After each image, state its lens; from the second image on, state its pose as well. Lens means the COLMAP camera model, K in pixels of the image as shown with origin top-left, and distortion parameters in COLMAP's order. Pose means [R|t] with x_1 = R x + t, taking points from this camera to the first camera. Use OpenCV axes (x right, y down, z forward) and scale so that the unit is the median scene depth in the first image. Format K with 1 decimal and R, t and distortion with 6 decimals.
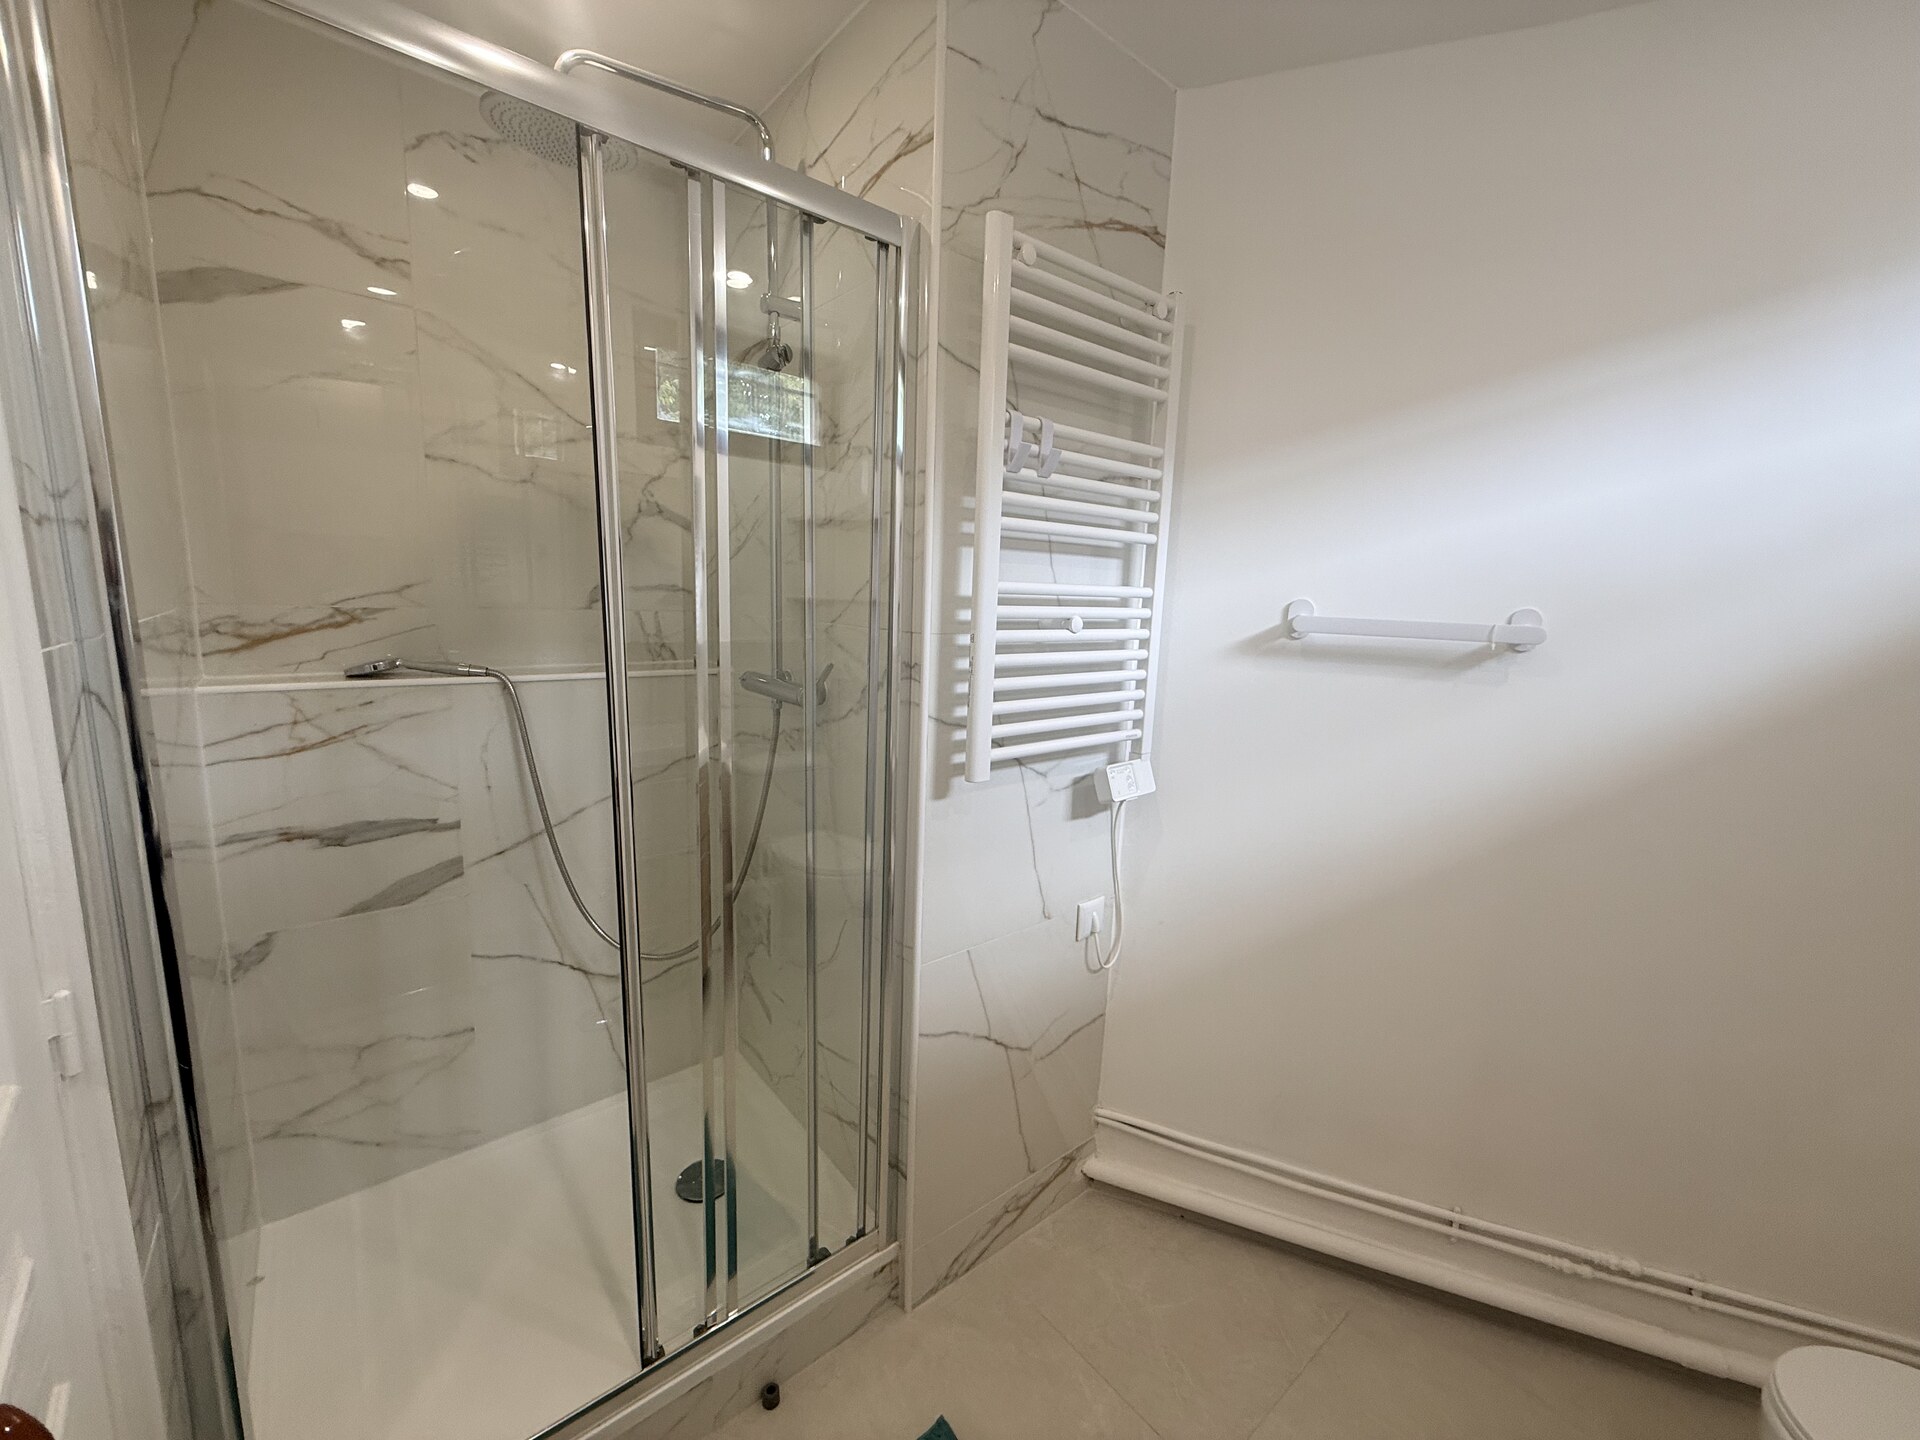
lens RADIAL K [[760.8, 0, 960.0], [0, 760.8, 720.0], [0, 0, 1]] dist [-0.001461, -0.000268]
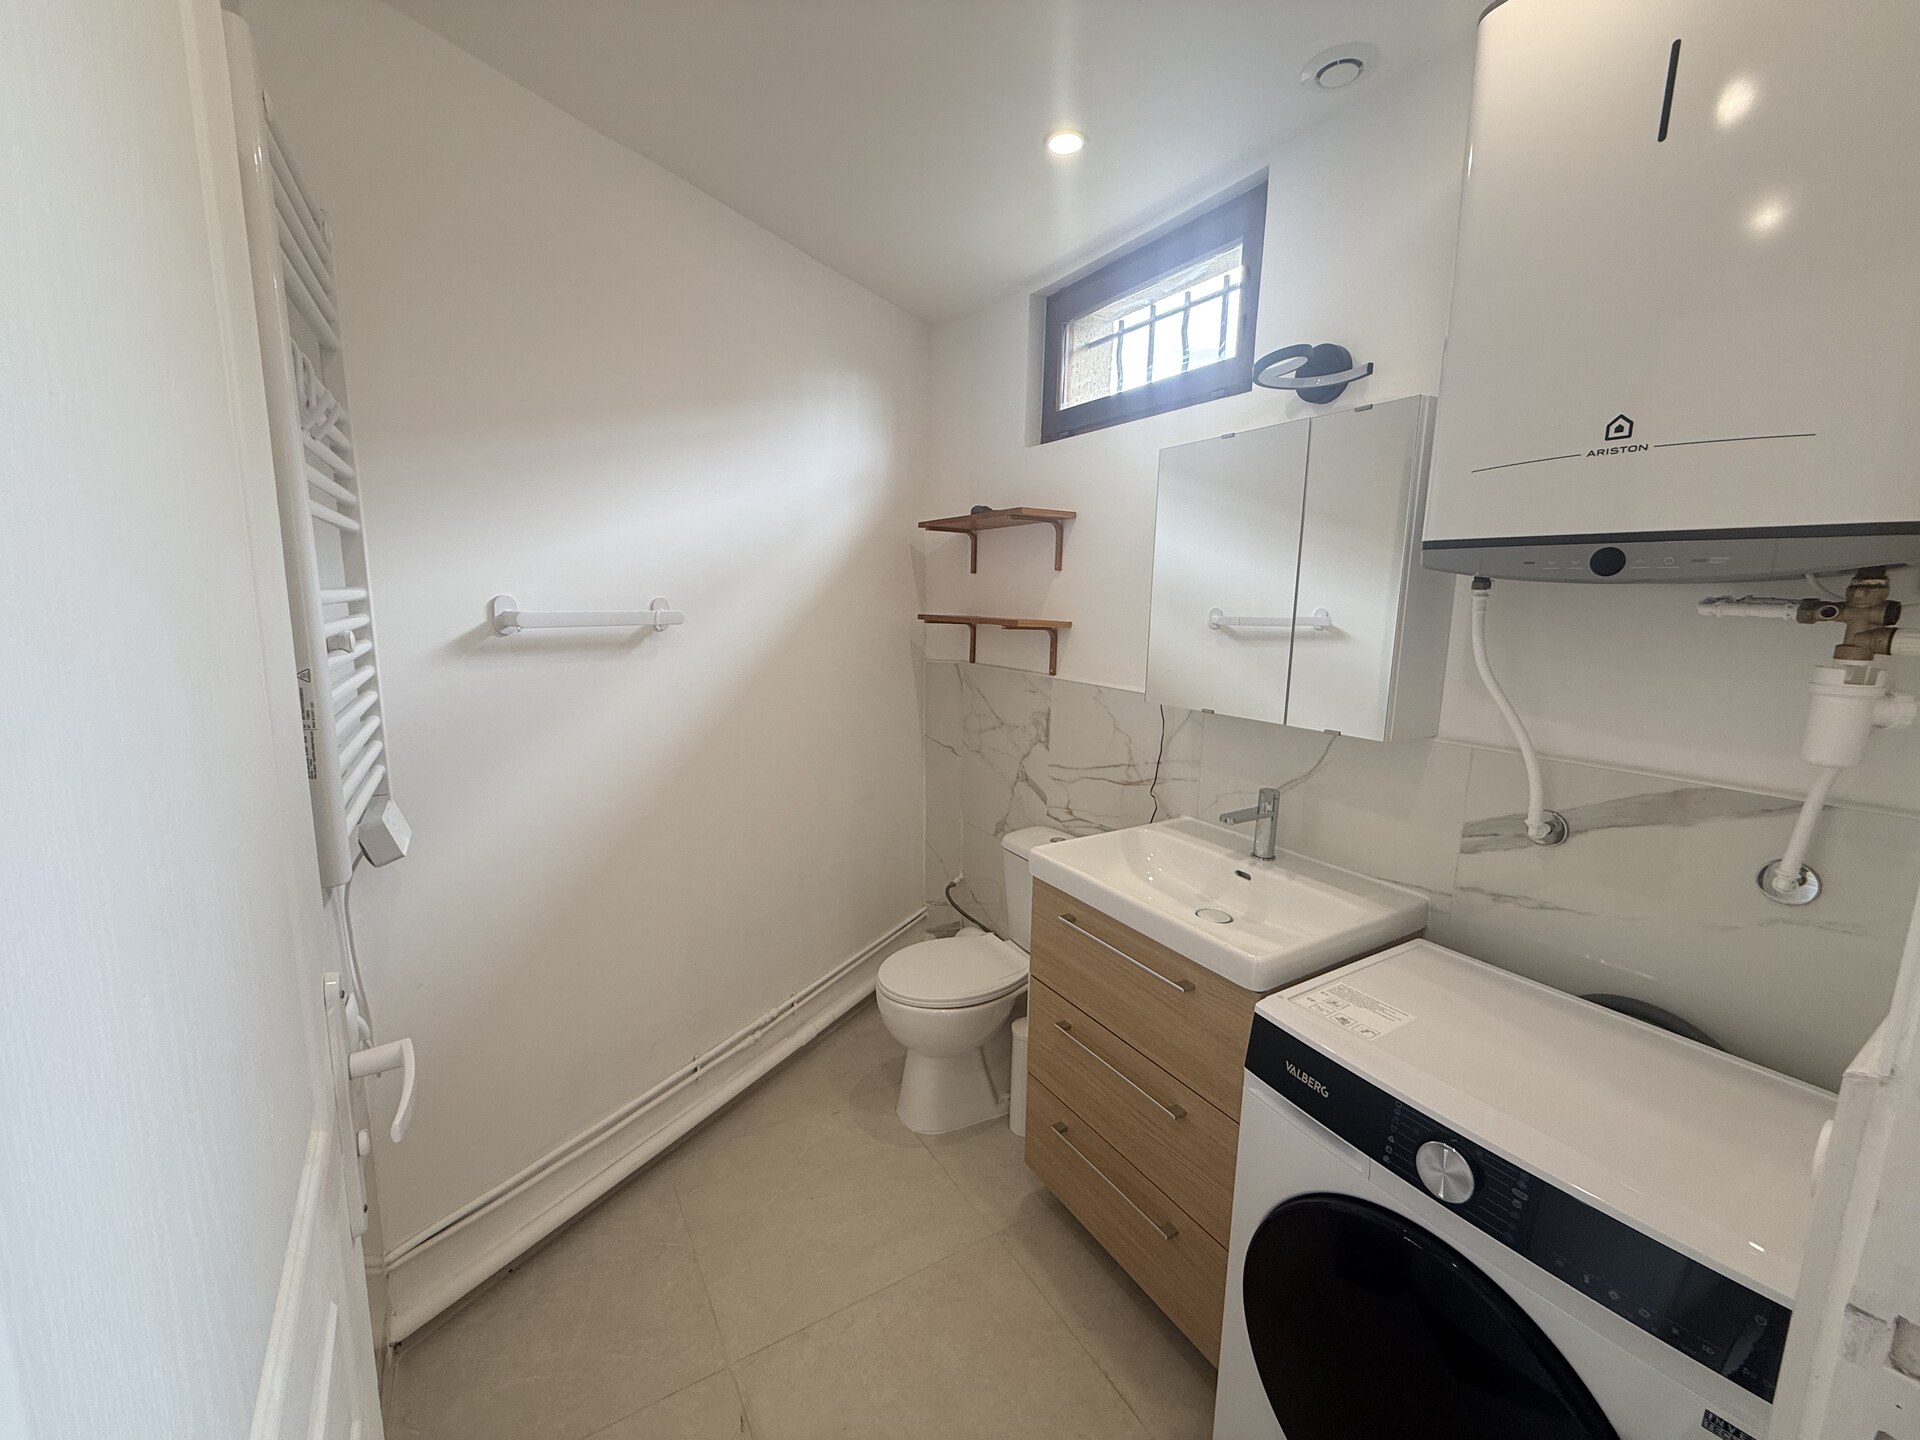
lens RADIAL K [[760.8, 0, 960.0], [0, 760.8, 720.0], [0, 0, 1]] dist [-0.001461, -0.000268]
pose [[0.145580, -0.196112, 0.969715, -0.453241], [0.147014, 0.973563, 0.174819, -0.086434], [-0.978363, 0.117111, 0.170562, 0.274267]]
